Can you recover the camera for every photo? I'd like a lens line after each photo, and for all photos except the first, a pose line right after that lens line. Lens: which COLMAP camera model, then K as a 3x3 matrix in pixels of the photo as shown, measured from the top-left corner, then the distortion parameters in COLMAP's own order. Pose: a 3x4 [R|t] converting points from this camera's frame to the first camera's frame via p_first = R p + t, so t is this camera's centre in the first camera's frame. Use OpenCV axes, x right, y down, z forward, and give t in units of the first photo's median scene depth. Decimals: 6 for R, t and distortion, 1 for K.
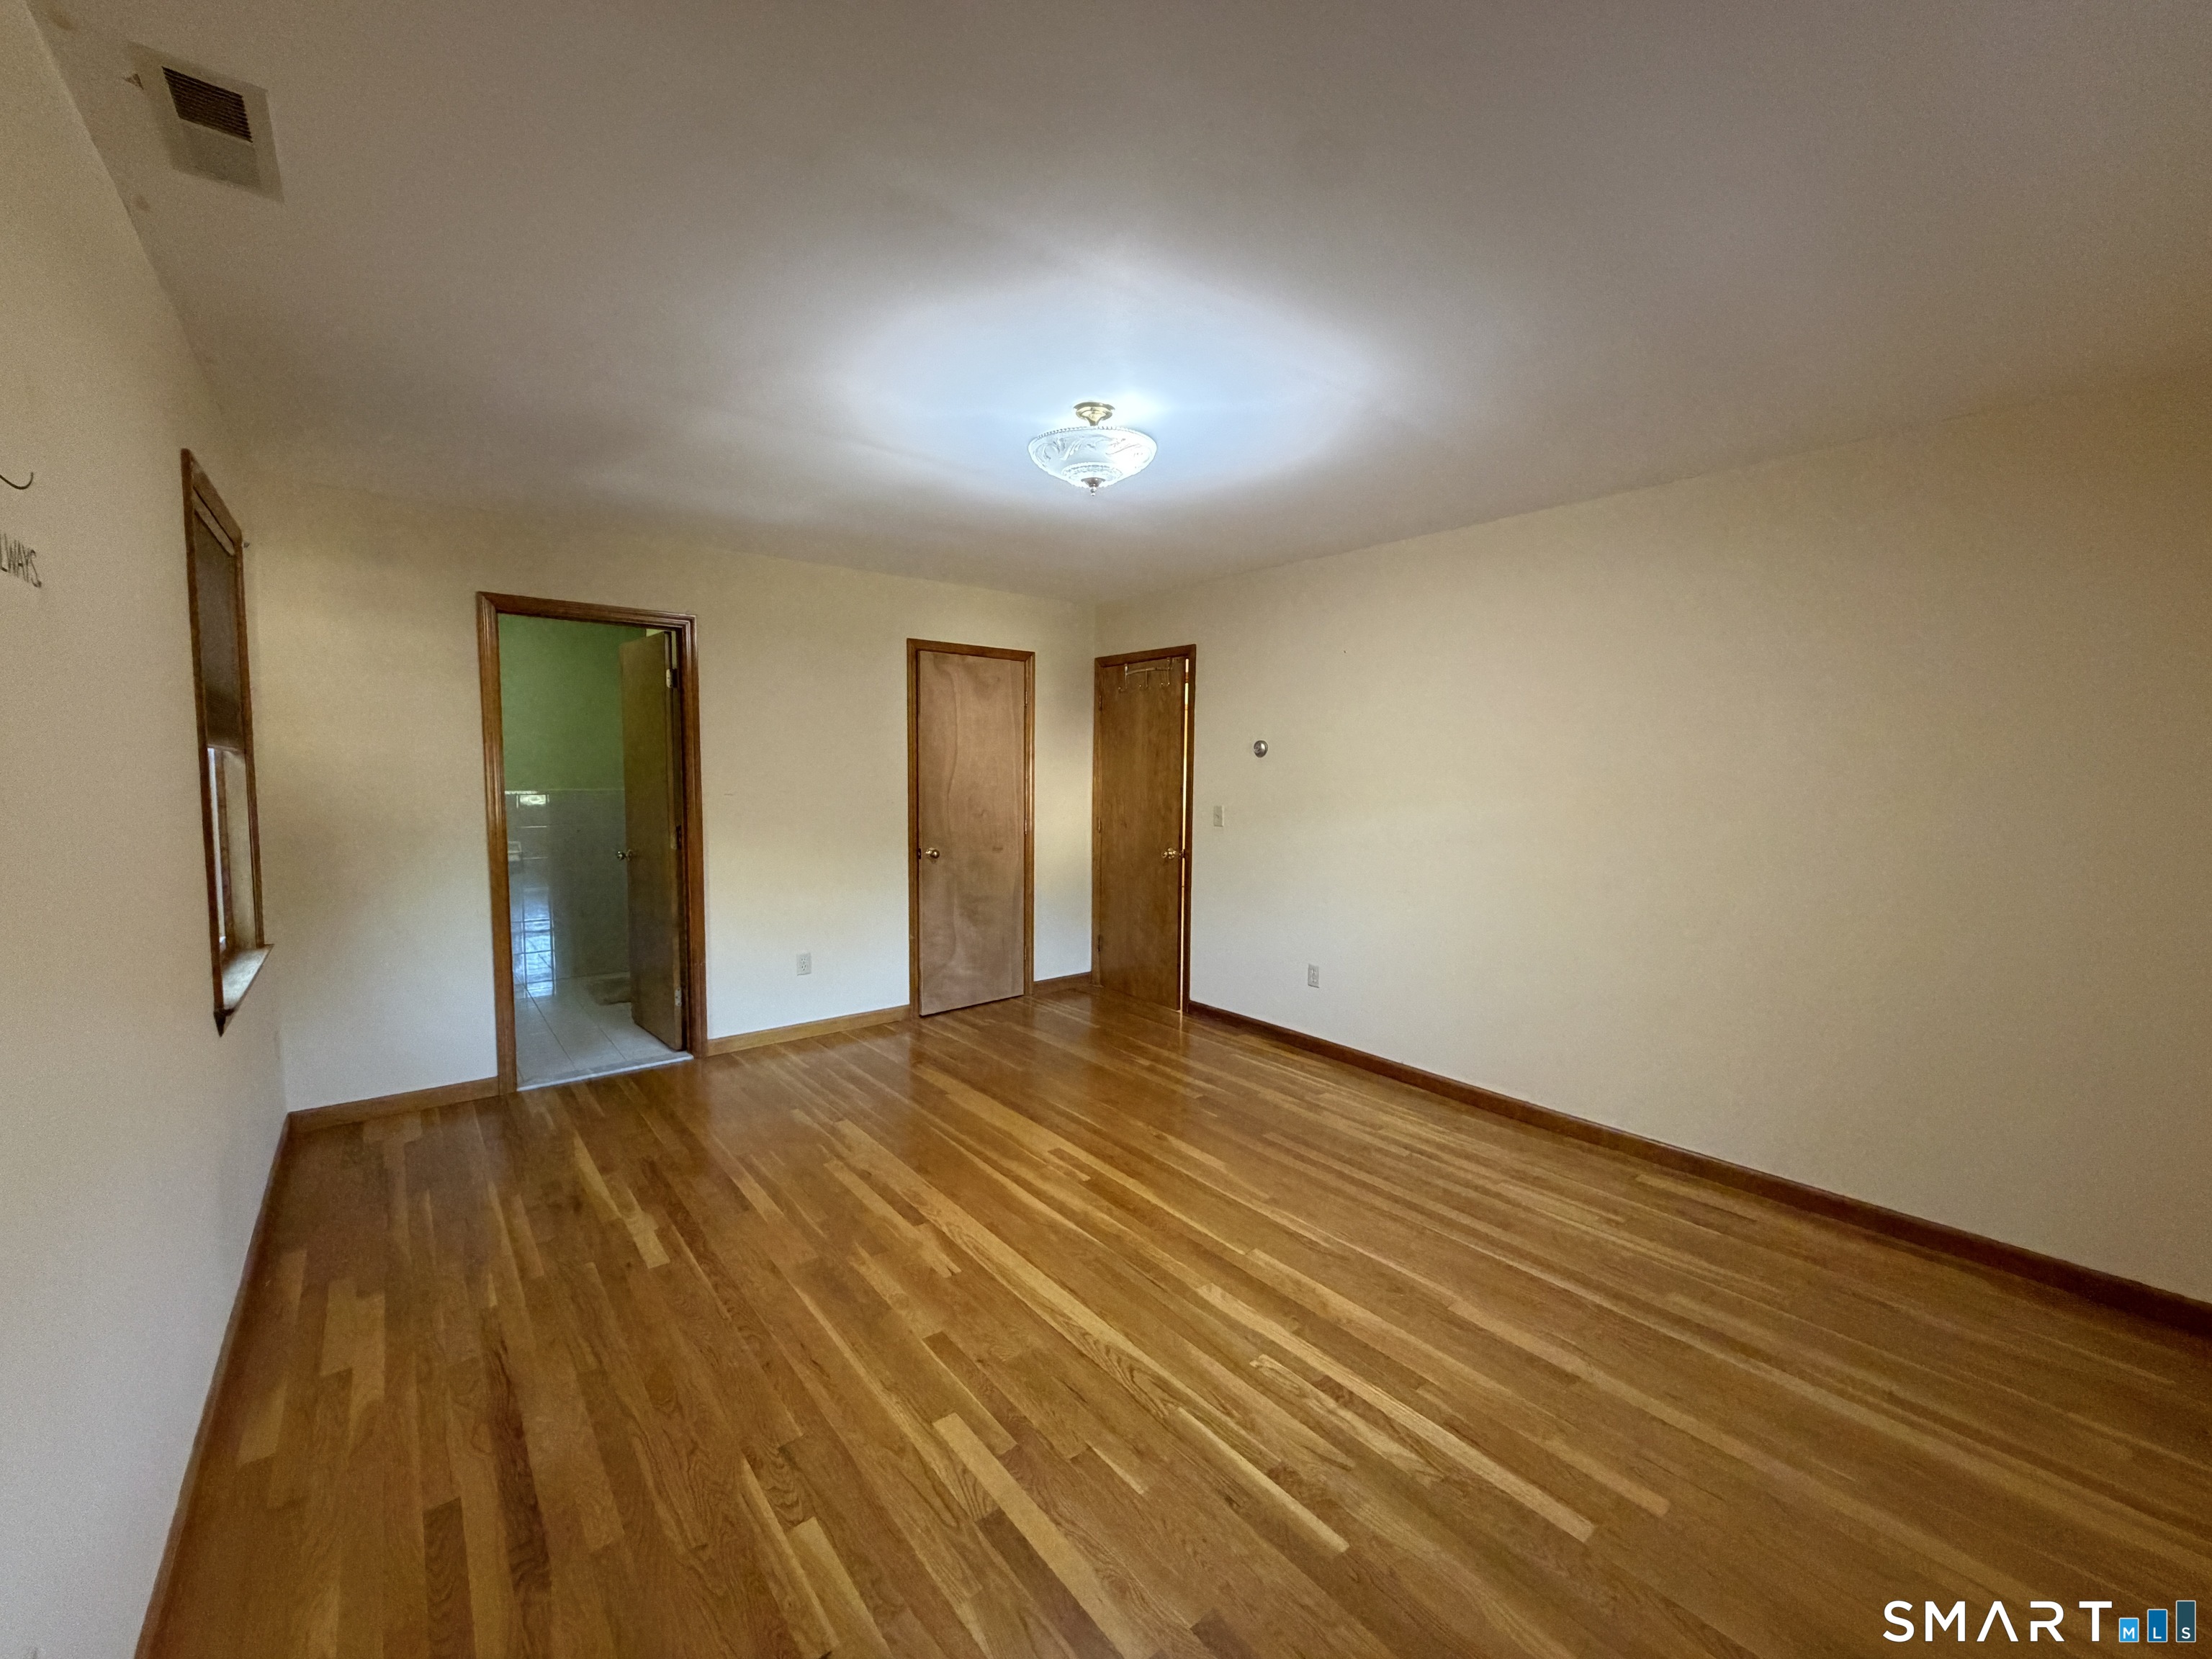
lens RADIAL K [[884.7, 0, 1103.0], [0, 884.7, 828.7], [0, 0, 1]] dist [0.001209, 0.000127]
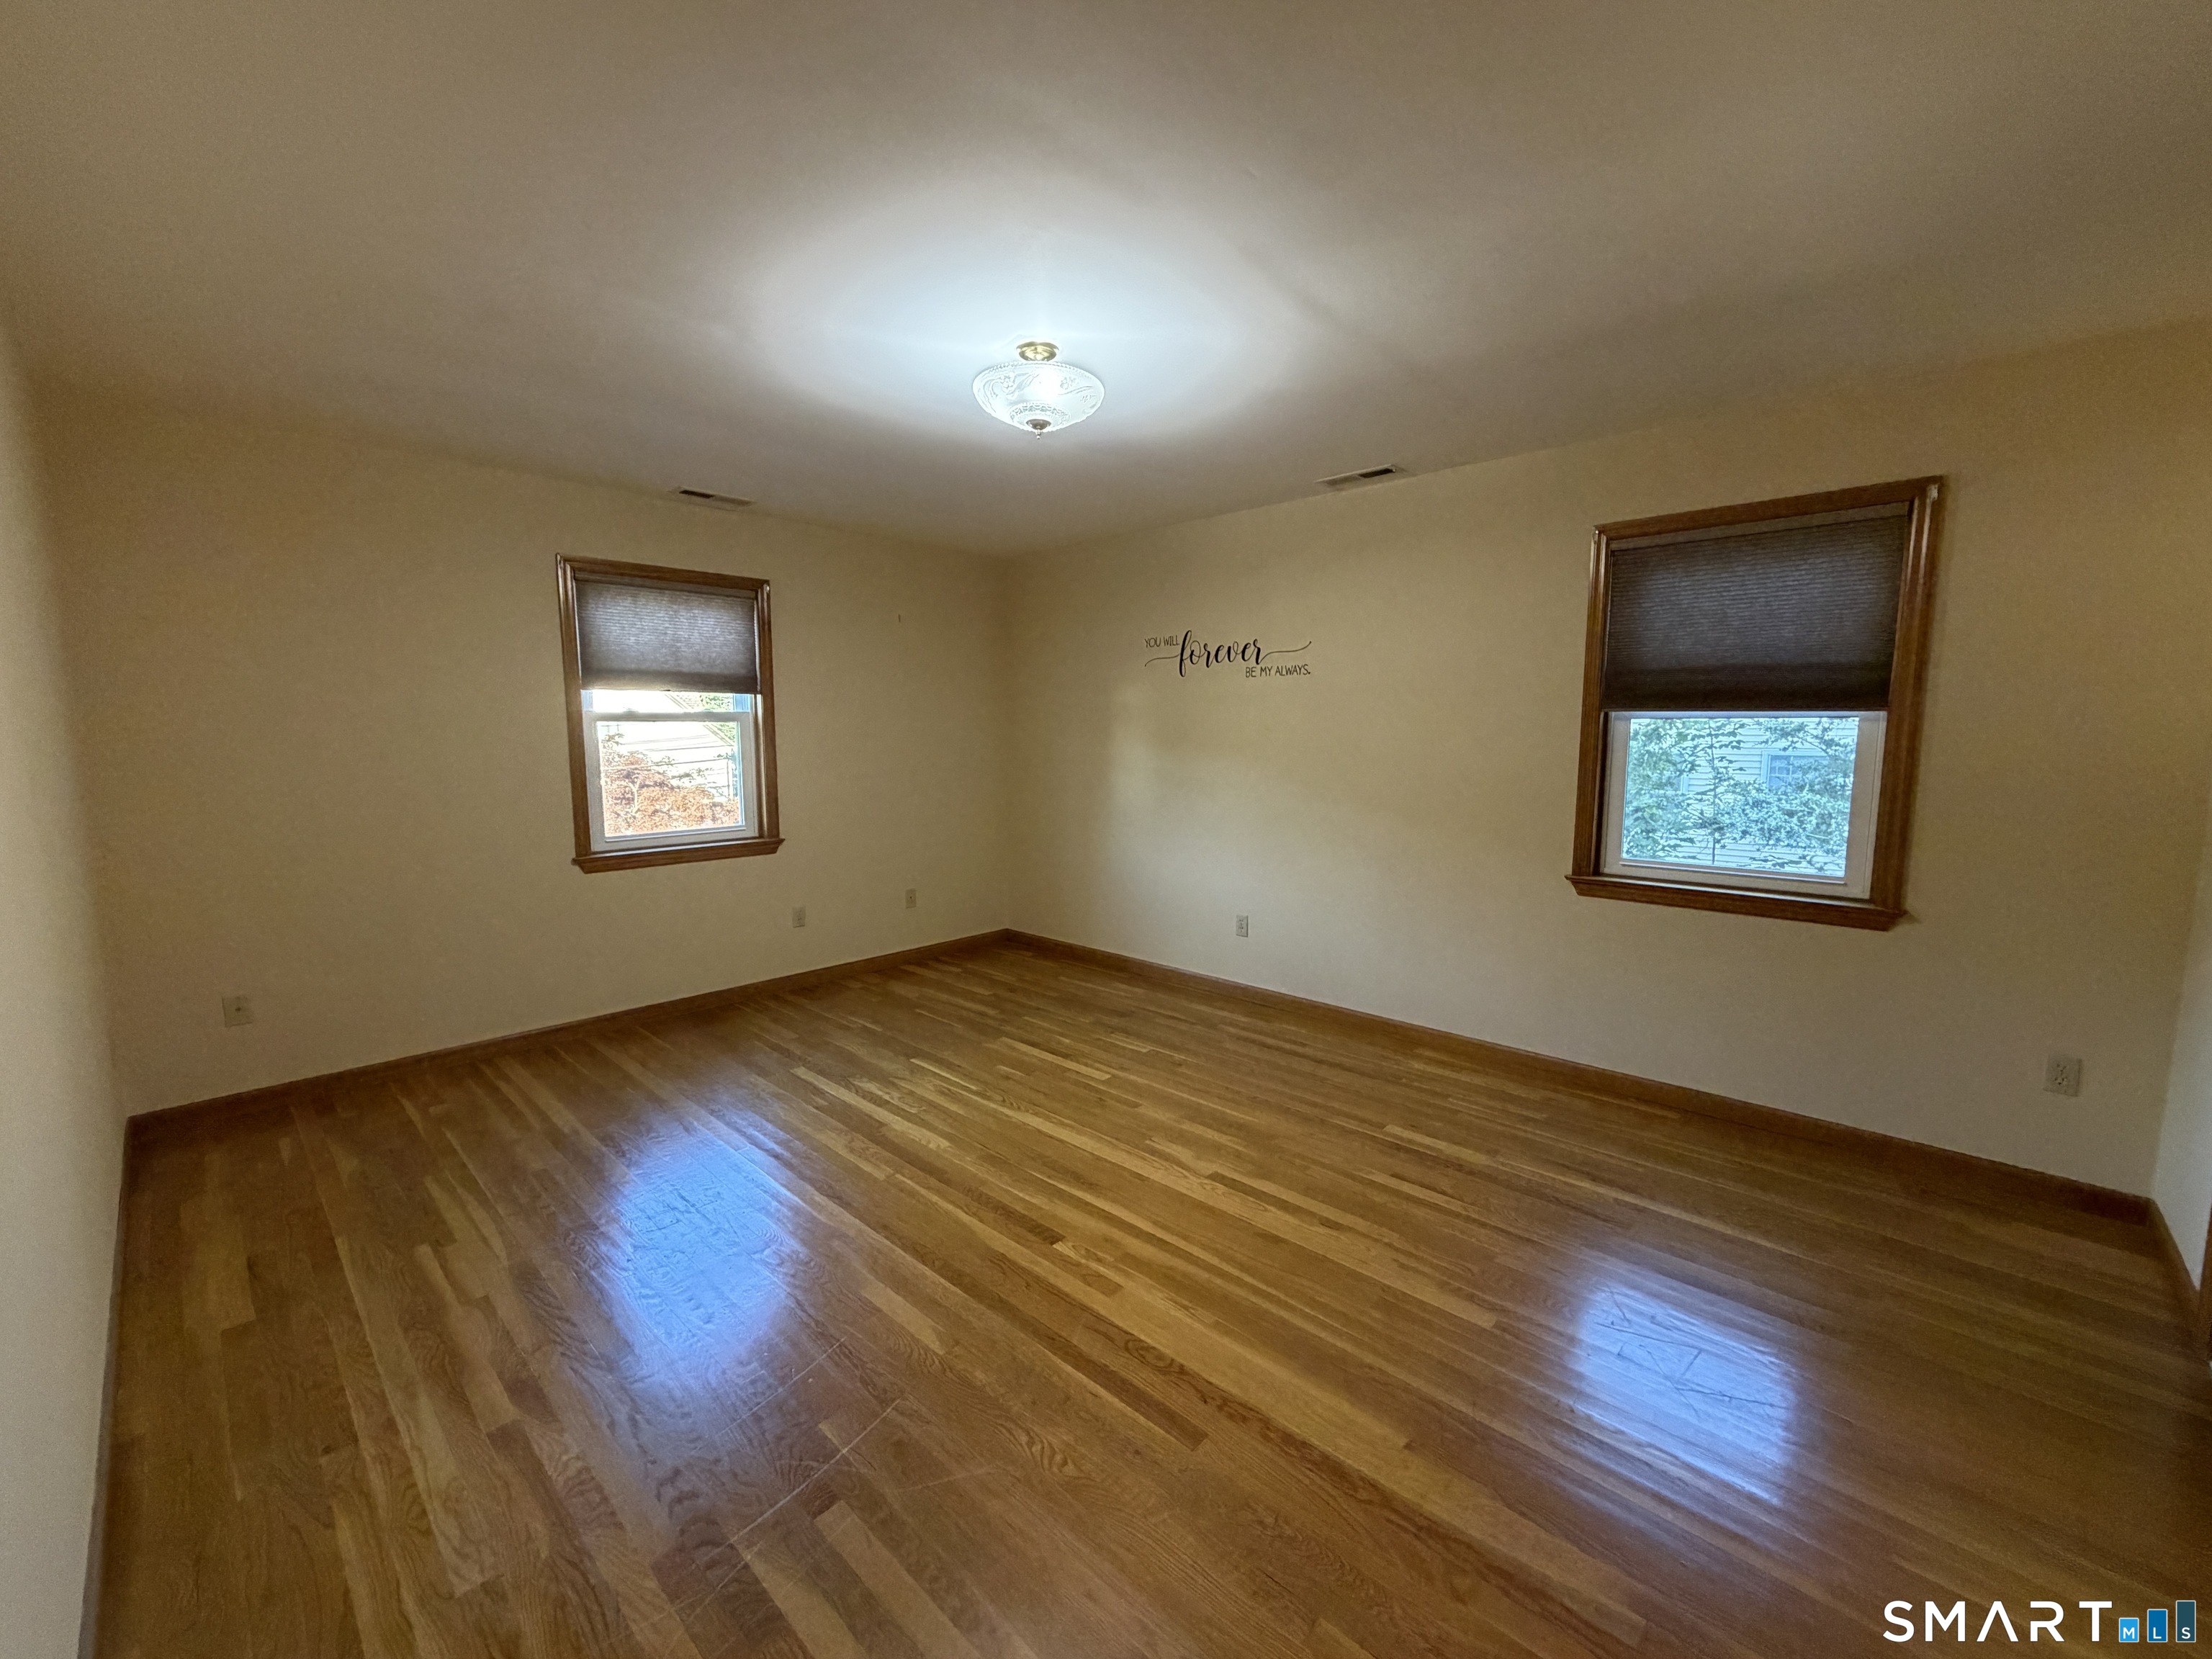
lens RADIAL K [[884.7, 0, 1103.0], [0, 884.7, 828.7], [0, 0, 1]] dist [0.001209, 0.000127]
pose [[-0.991150, 0.008143, -0.132495, 0.047920], [-0.016106, 0.983367, 0.180915, -0.119547], [0.131764, 0.181448, -0.974533, 1.852823]]
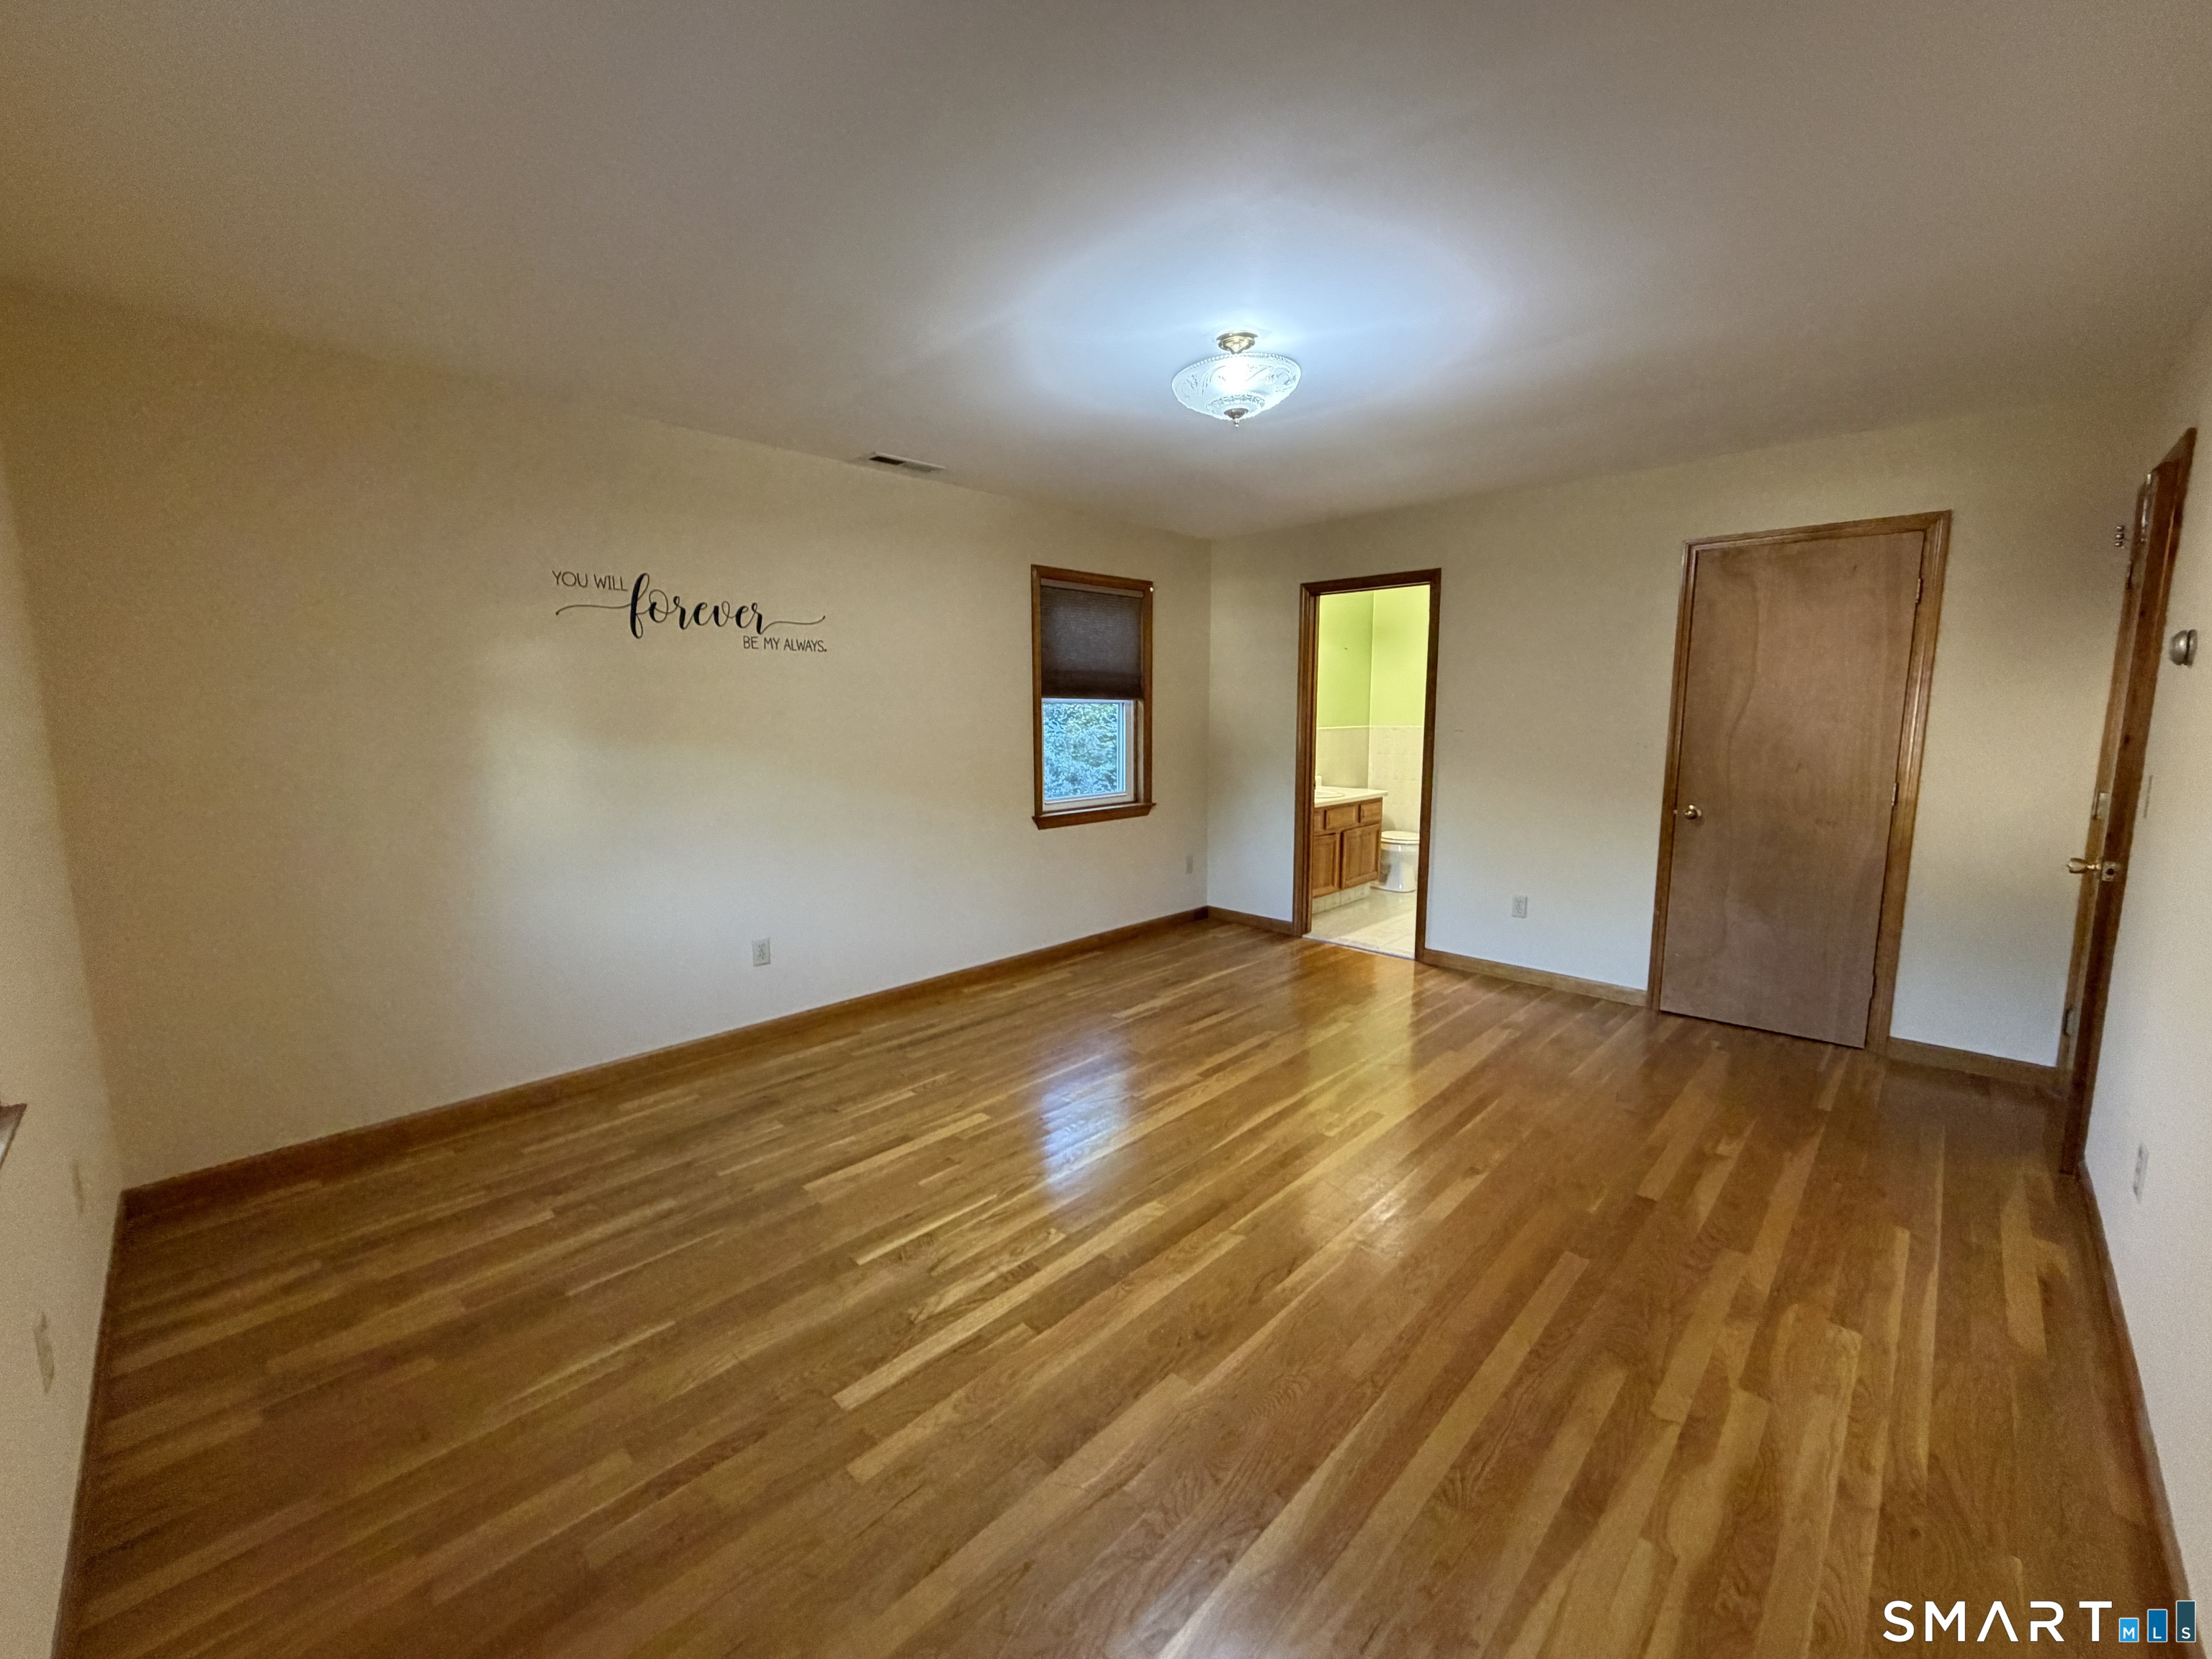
lens RADIAL K [[884.7, 0, 1103.0], [0, 884.7, 828.7], [0, 0, 1]] dist [0.001209, 0.000127]
pose [[0.116854, 0.125833, -0.985145, 0.926872], [-0.064413, 0.990813, 0.118916, -0.031677], [0.991058, 0.049561, 0.123886, 0.679008]]
